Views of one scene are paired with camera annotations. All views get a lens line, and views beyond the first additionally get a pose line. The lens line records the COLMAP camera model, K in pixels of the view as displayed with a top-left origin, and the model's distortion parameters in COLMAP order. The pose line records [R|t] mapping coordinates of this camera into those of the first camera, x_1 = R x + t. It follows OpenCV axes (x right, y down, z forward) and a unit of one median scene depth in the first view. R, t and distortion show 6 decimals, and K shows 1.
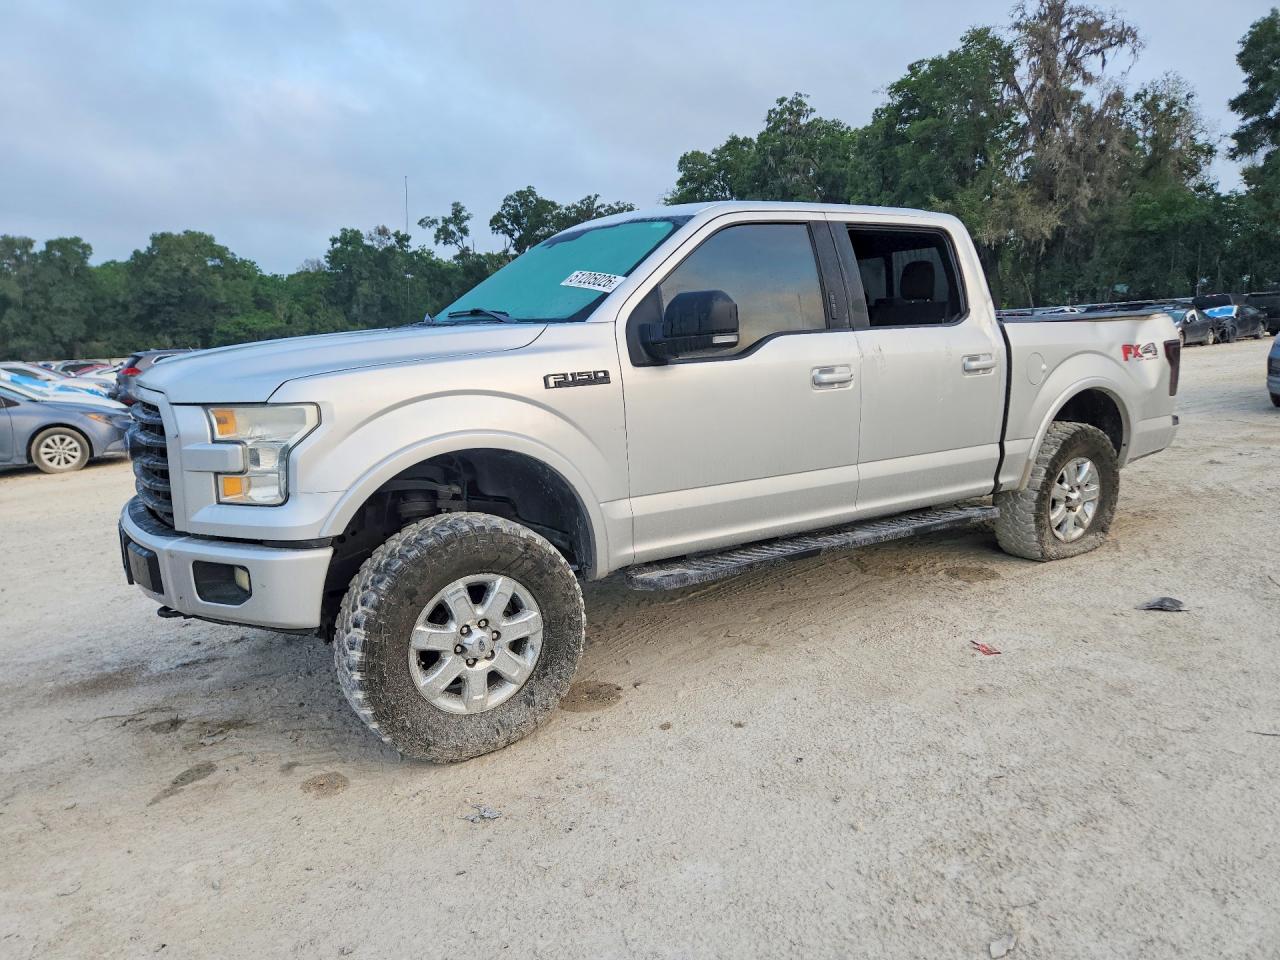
lens RADIAL K [[839.5, 0, 642.7], [0, 839.5, 500.6], [0, 0, 1]] dist [0.041486, -0.034287]
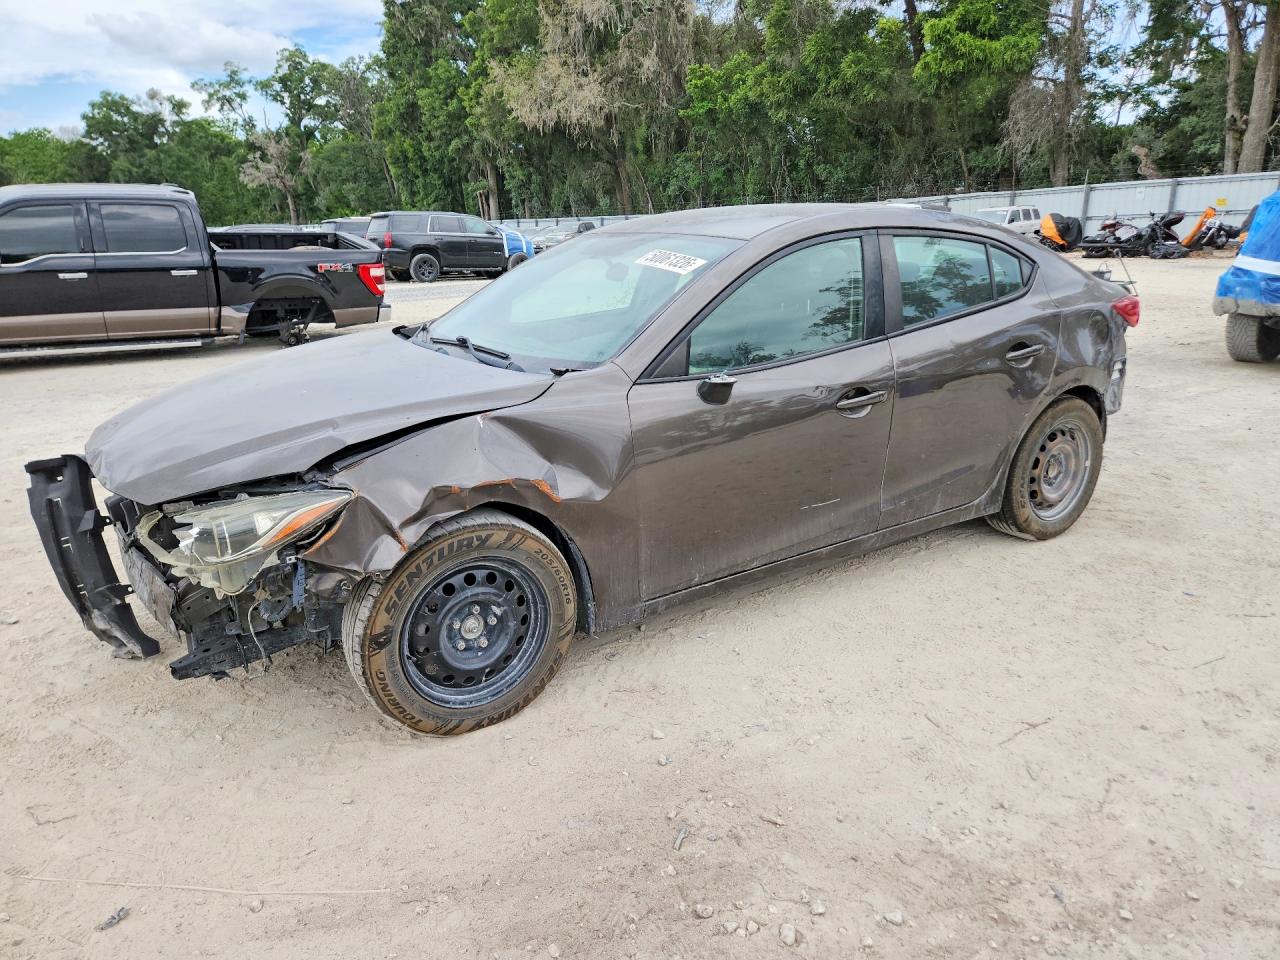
lens RADIAL K [[839.5, 0, 625.4], [0, 839.5, 500.5], [0, 0, 1]] dist [0.041486, -0.034287]
pose [[0.999568, 0.028069, -0.008684, 0.233737], [-0.026724, 0.991376, 0.128295, -0.030454], [0.012210, -0.128007, 0.991698, 0.084111]]
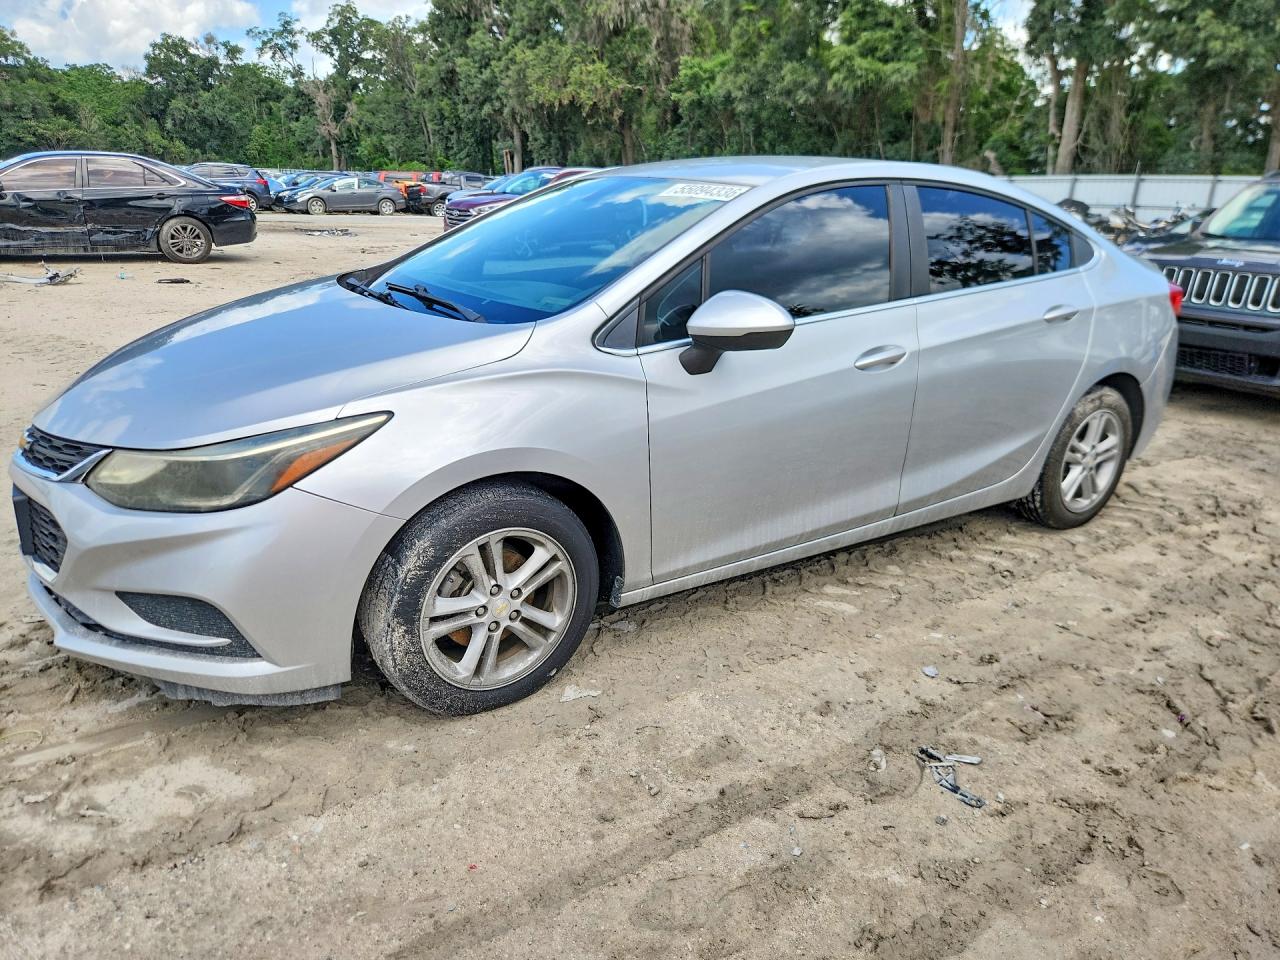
lens RADIAL K [[839.5, 0, 639.0], [0, 839.5, 485.4], [0, 0, 1]] dist [0.041486, -0.034287]
pose [[0.995873, 0.090001, -0.011738, 0.254933], [-0.087229, 0.984793, 0.150245, -0.016287], [0.025082, -0.148601, 0.988579, 0.005520]]
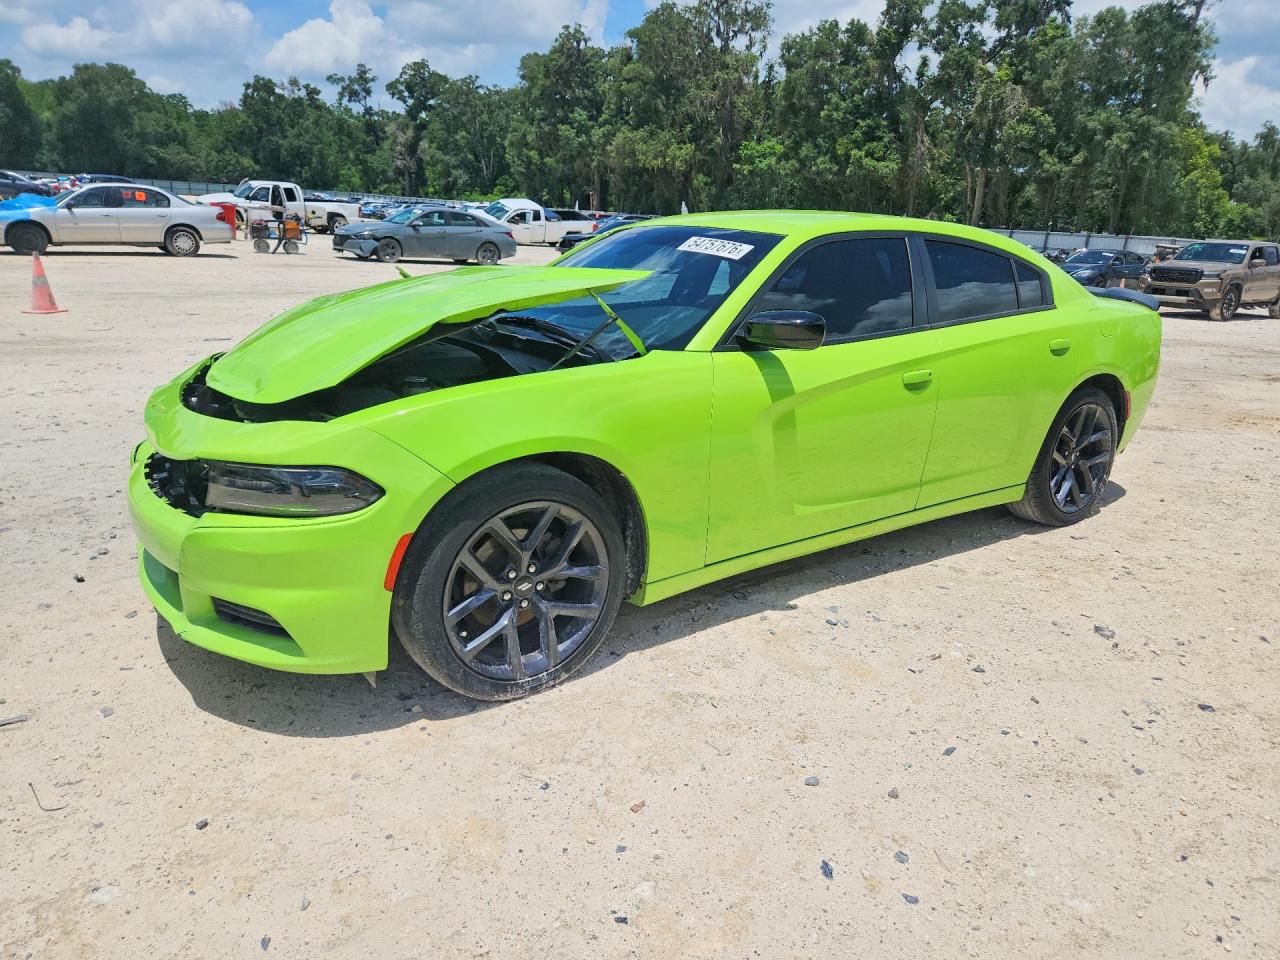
lens RADIAL K [[839.5, 0, 647.7], [0, 839.5, 483.5], [0, 0, 1]] dist [0.041486, -0.034287]
pose [[0.993441, 0.104837, 0.045660, 0.180594], [-0.109439, 0.987449, 0.113878, 0.027108], [-0.033148, -0.118128, 0.992445, -0.210308]]
